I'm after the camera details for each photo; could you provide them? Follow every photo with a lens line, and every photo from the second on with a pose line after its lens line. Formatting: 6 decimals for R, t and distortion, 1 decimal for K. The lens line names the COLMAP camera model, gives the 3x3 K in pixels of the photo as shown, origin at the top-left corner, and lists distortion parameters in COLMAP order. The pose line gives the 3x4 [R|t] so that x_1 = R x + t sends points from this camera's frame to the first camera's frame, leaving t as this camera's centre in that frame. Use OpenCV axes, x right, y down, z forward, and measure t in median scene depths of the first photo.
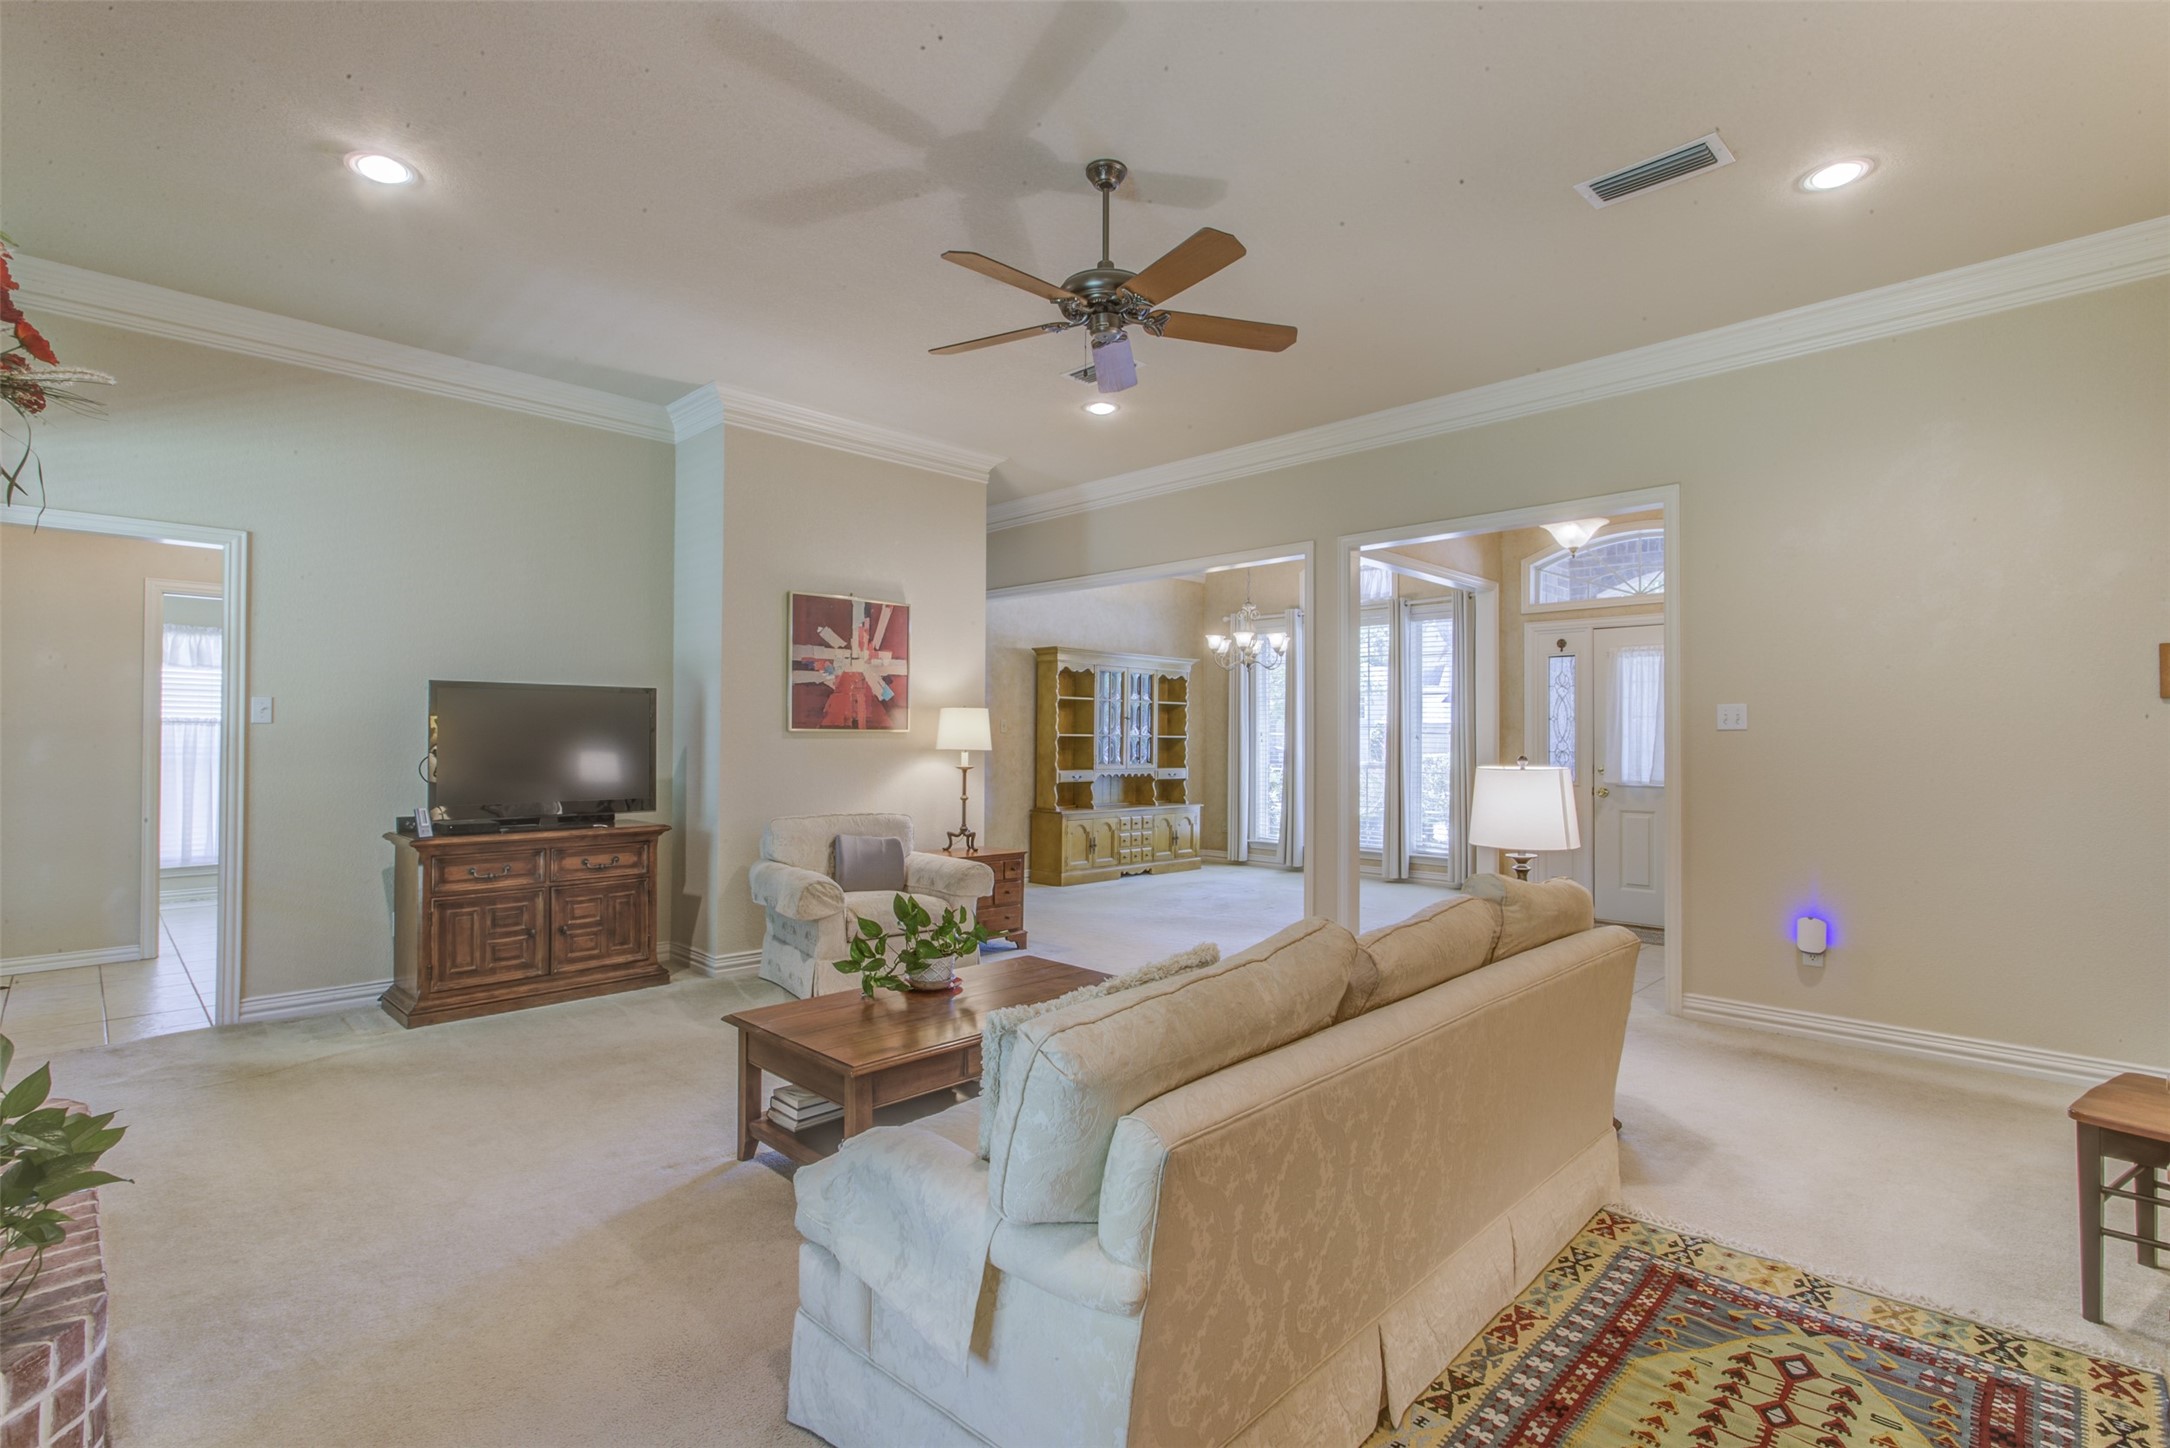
lens RADIAL K [[1013.3, 0, 1092.7], [0, 1013.3, 724.2], [0, 0, 1]] dist [0.005233, 0.000690]
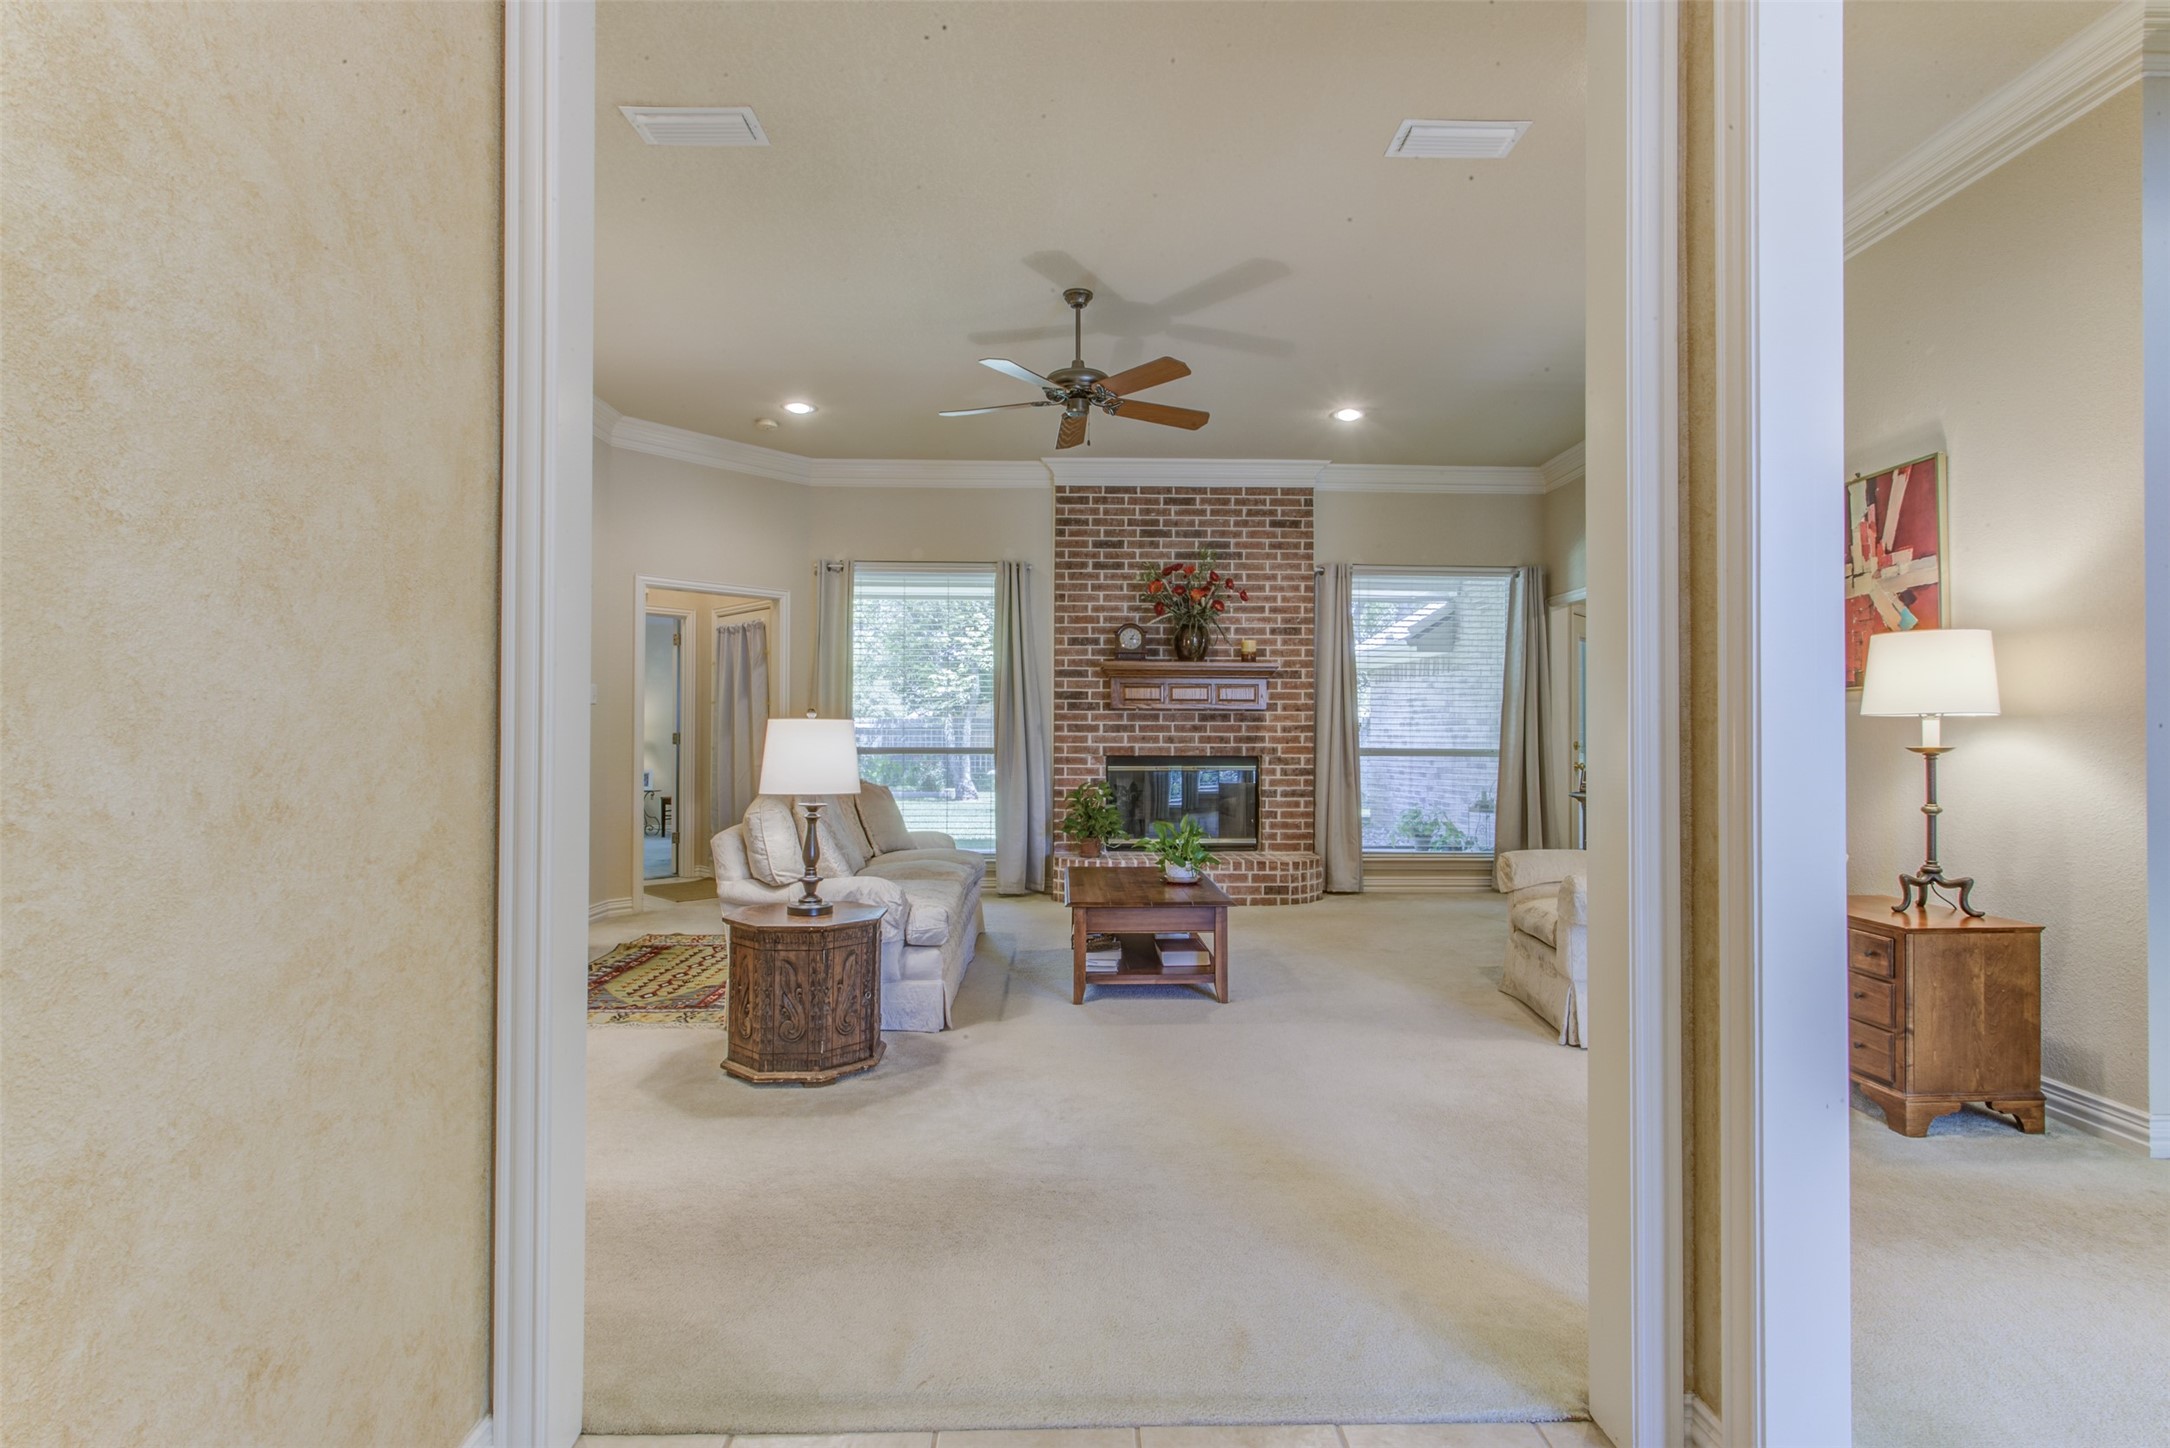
lens RADIAL K [[1013.3, 0, 1094.5], [0, 1013.3, 728.2], [0, 0, 1]] dist [0.005233, 0.000690]
pose [[-0.684589, -0.015127, -0.728772, 0.542039], [0.004516, 0.999677, -0.024992, 0.043573], [0.728915, -0.020400, -0.684300, 1.066309]]
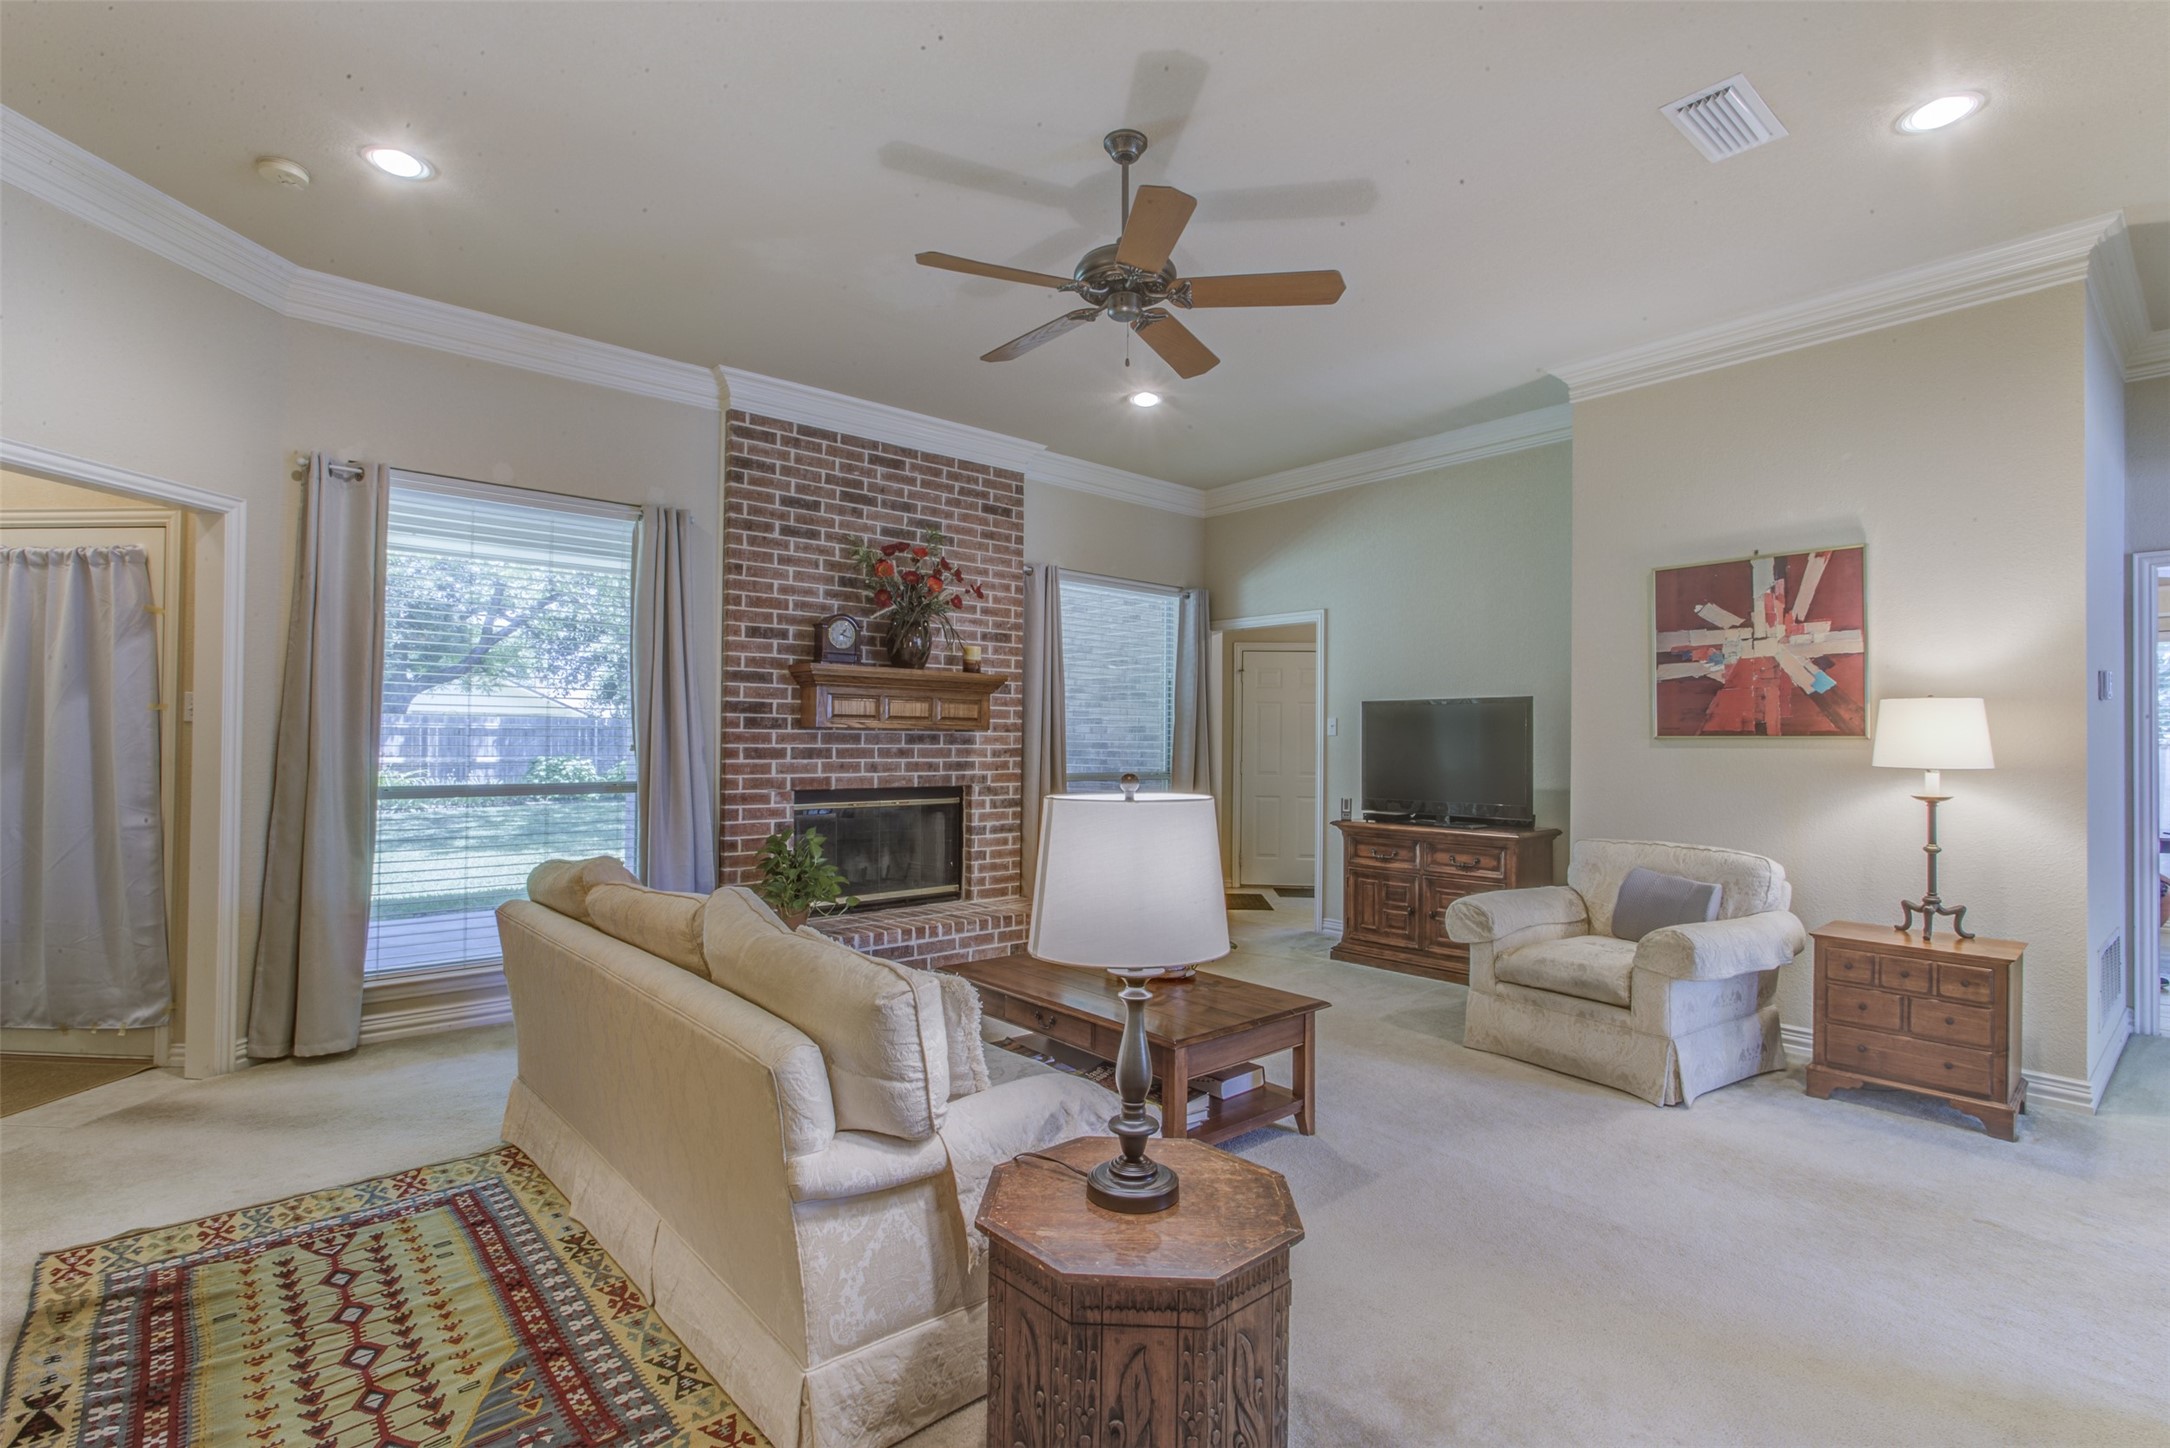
lens RADIAL K [[1013.3, 0, 1087.7], [0, 1013.3, 727.5], [0, 0, 1]] dist [0.005233, 0.000690]
pose [[-0.075278, -0.019299, -0.996976, 0.517423], [0.007089, 0.999777, -0.019889, 0.009817], [0.997137, -0.008565, -0.075124, 0.563786]]
